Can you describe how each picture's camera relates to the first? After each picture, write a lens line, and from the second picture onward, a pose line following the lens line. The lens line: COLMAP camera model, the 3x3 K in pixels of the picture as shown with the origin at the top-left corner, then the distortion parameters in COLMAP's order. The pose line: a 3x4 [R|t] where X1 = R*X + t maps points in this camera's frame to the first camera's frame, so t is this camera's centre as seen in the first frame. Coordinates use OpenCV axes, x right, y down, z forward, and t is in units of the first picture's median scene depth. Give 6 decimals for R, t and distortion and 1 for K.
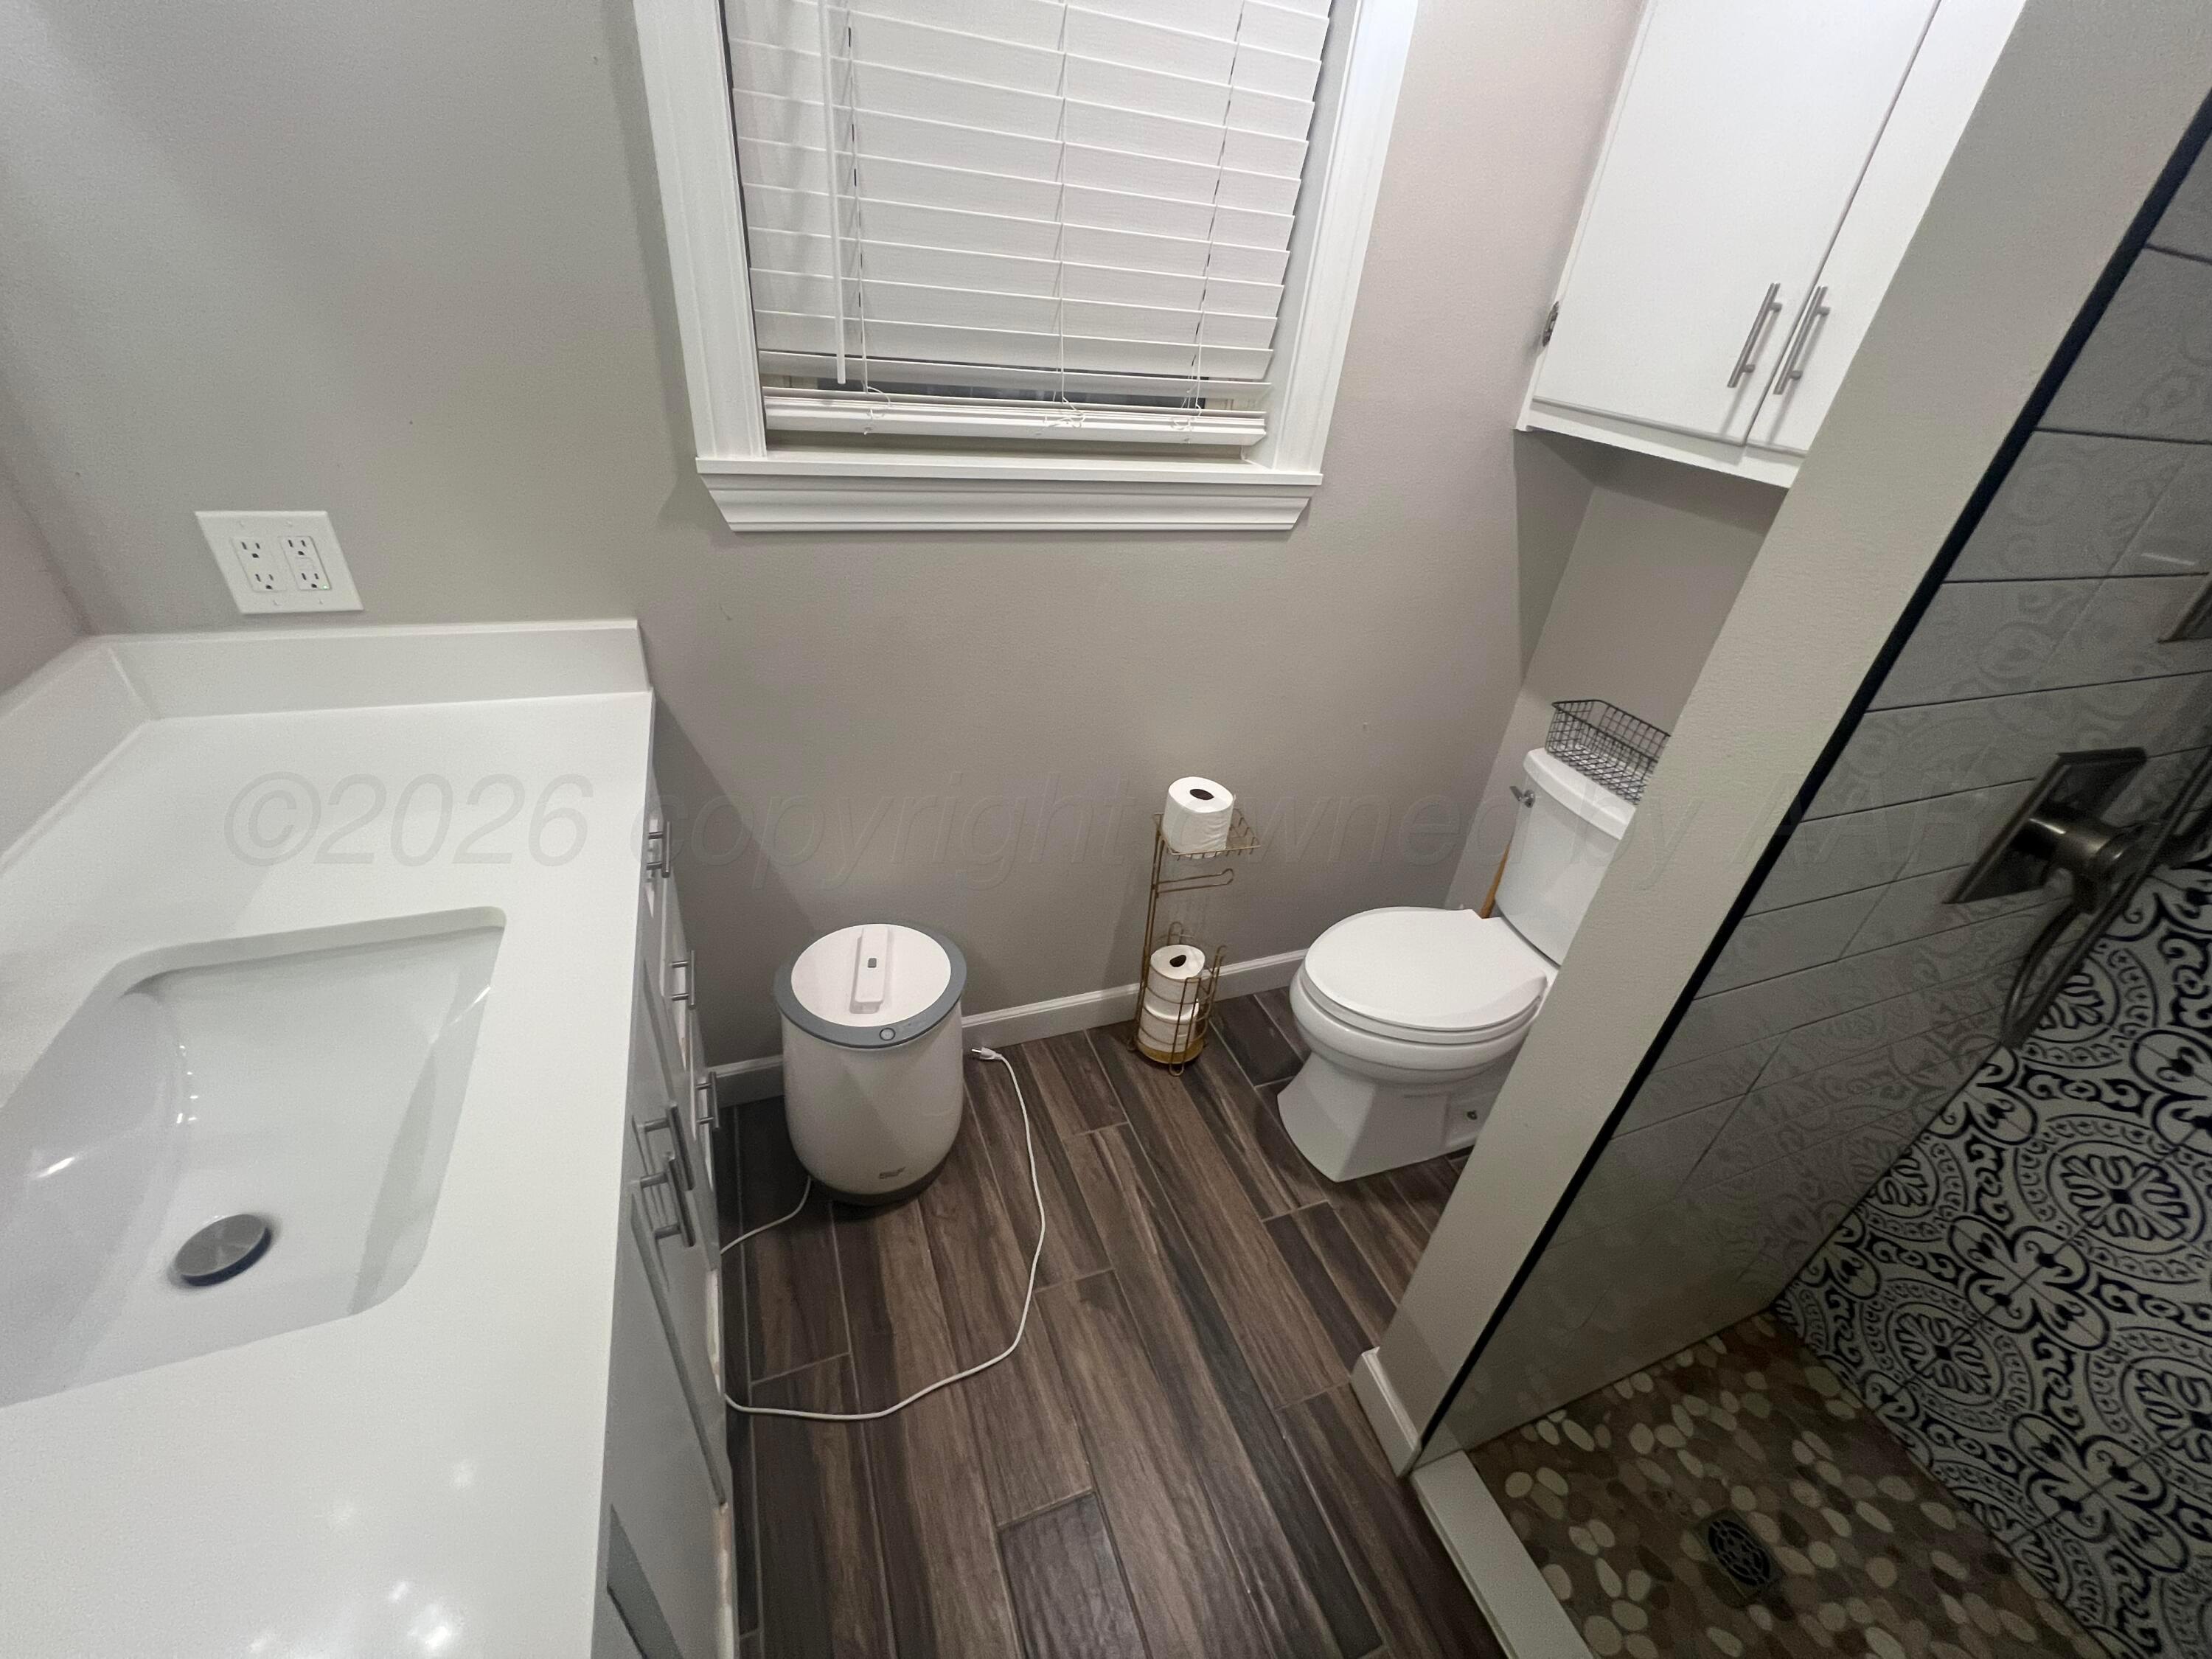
lens RADIAL K [[886.5, 0, 1113.8], [0, 886.5, 831.0], [0, 0, 1]] dist [-0.004224, 0.000767]
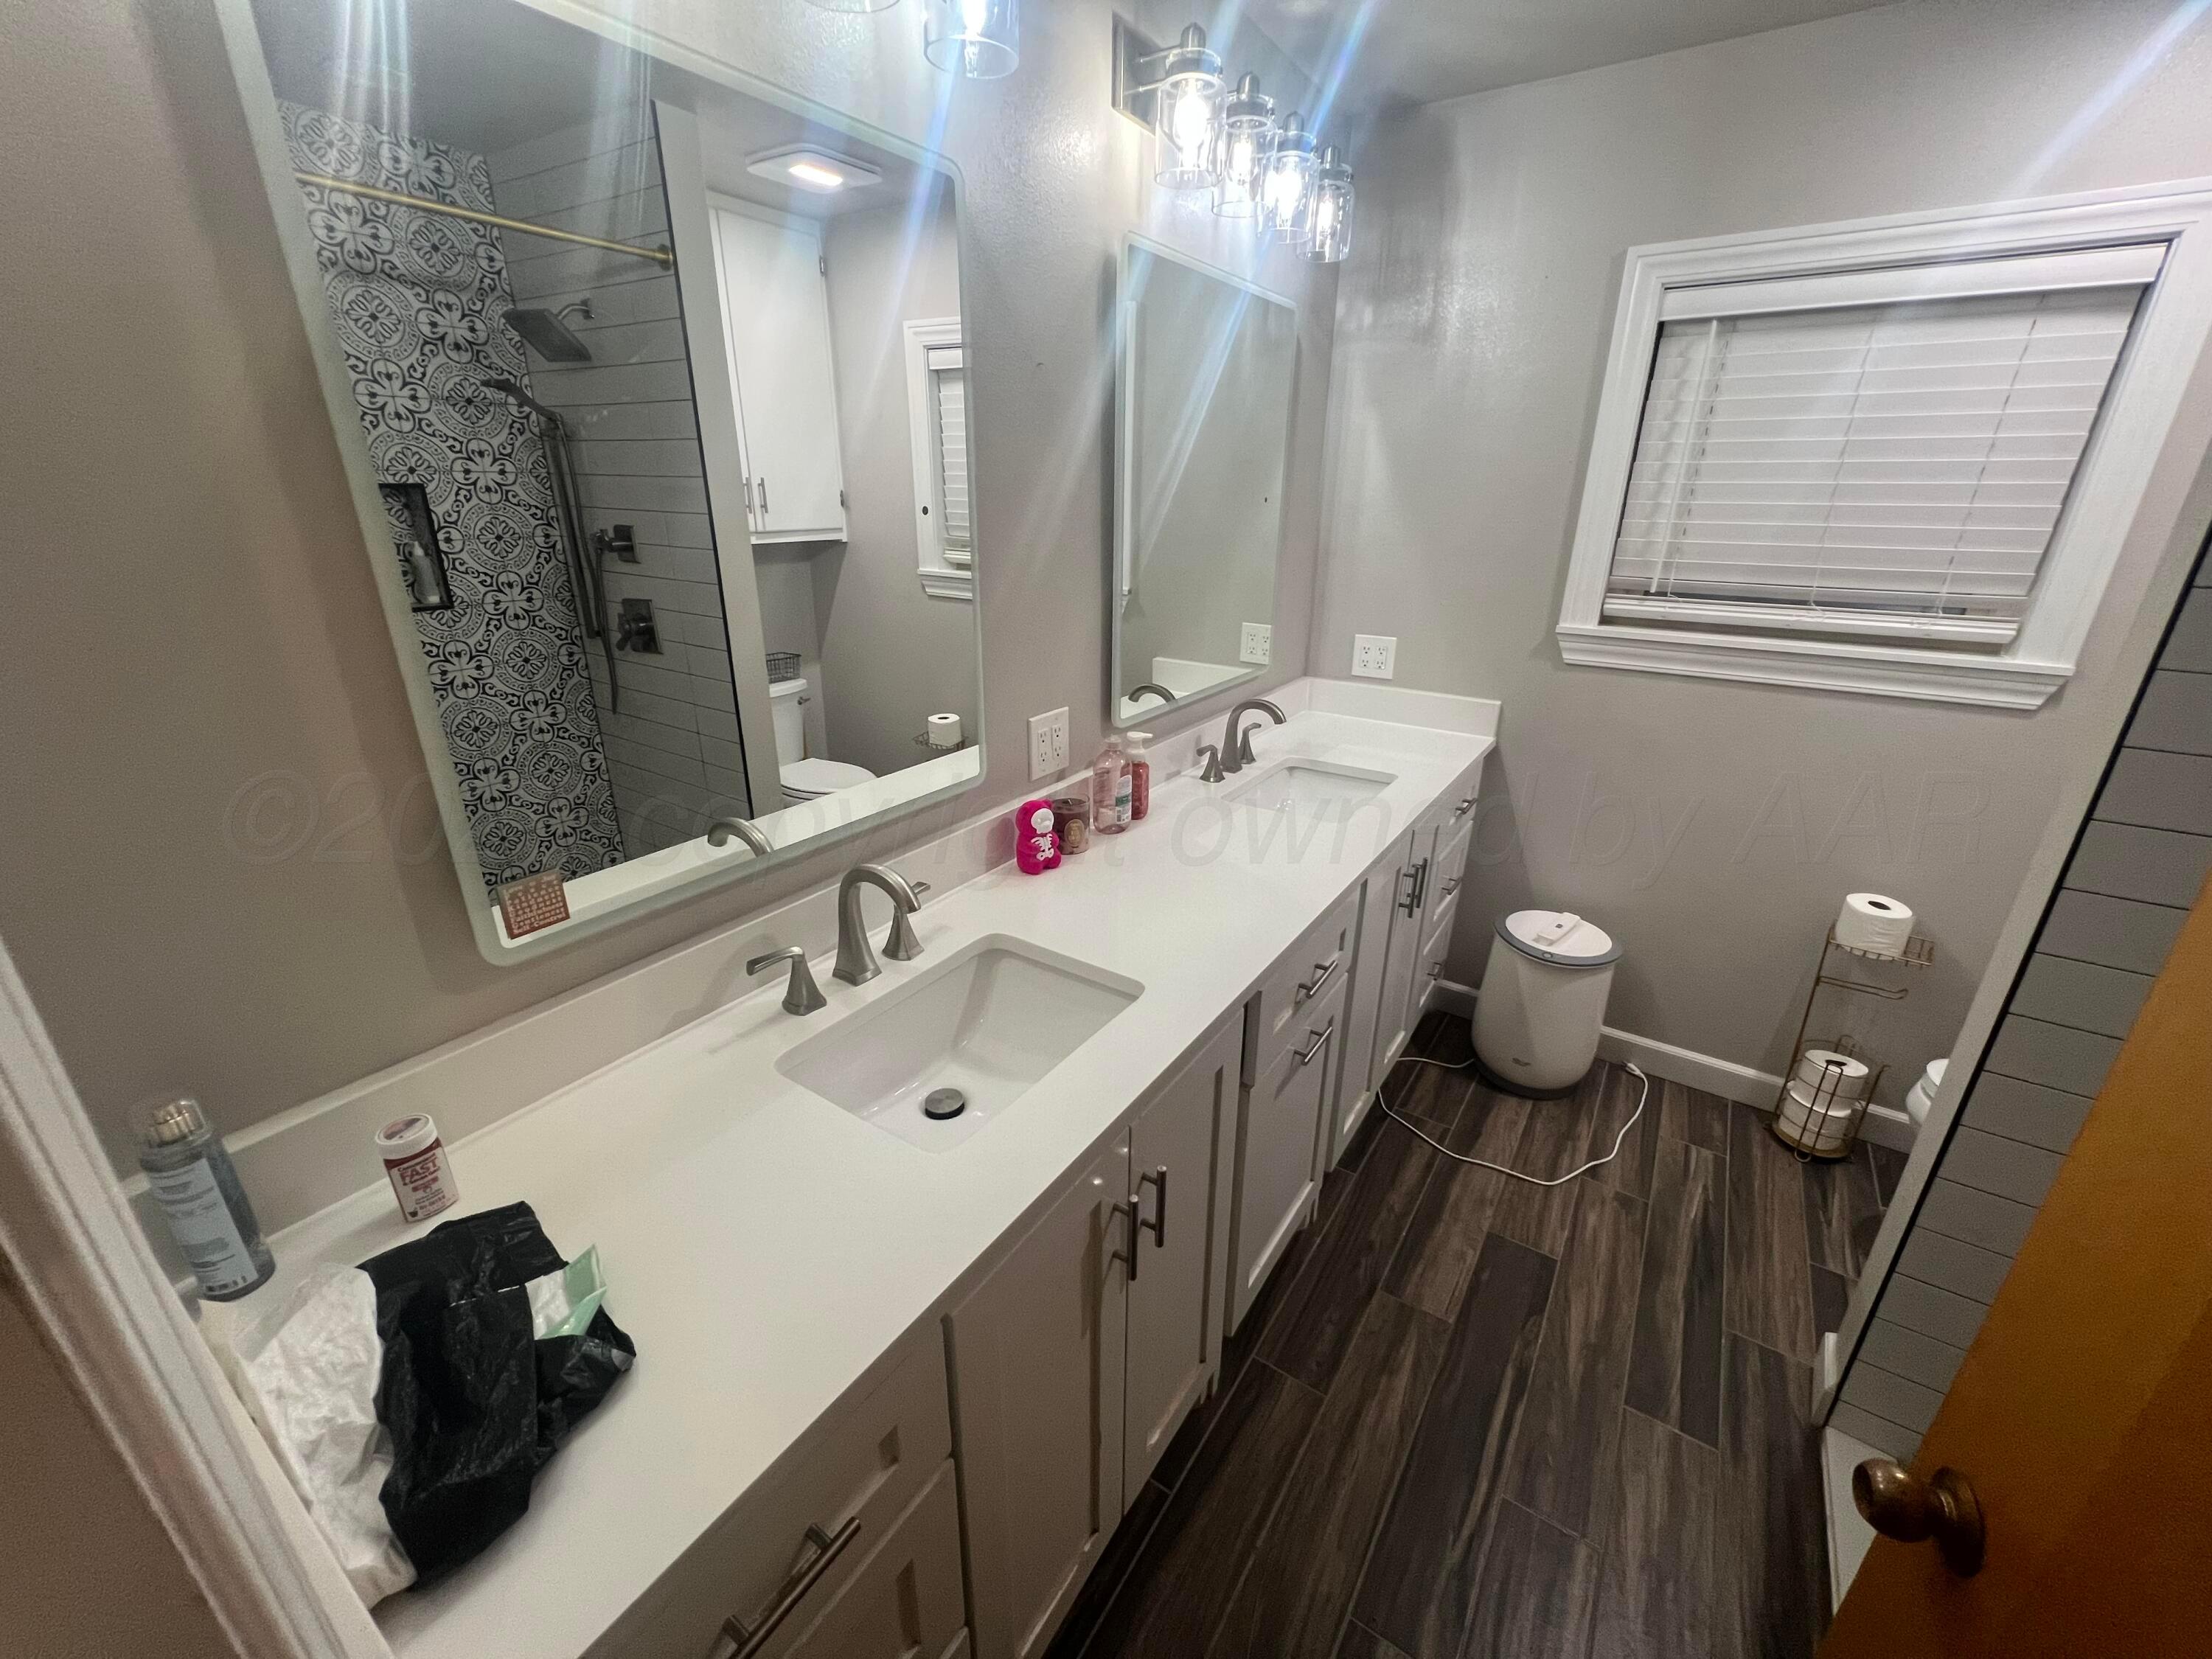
lens RADIAL K [[886.5, 0, 1103.9], [0, 886.5, 830.8], [0, 0, 1]] dist [-0.004224, 0.000767]
pose [[0.561809, 0.215353, -0.798745, 0.510554], [-0.399328, 0.916183, -0.033858, 0.378254], [0.724505, 0.337983, 0.600716, -0.618925]]
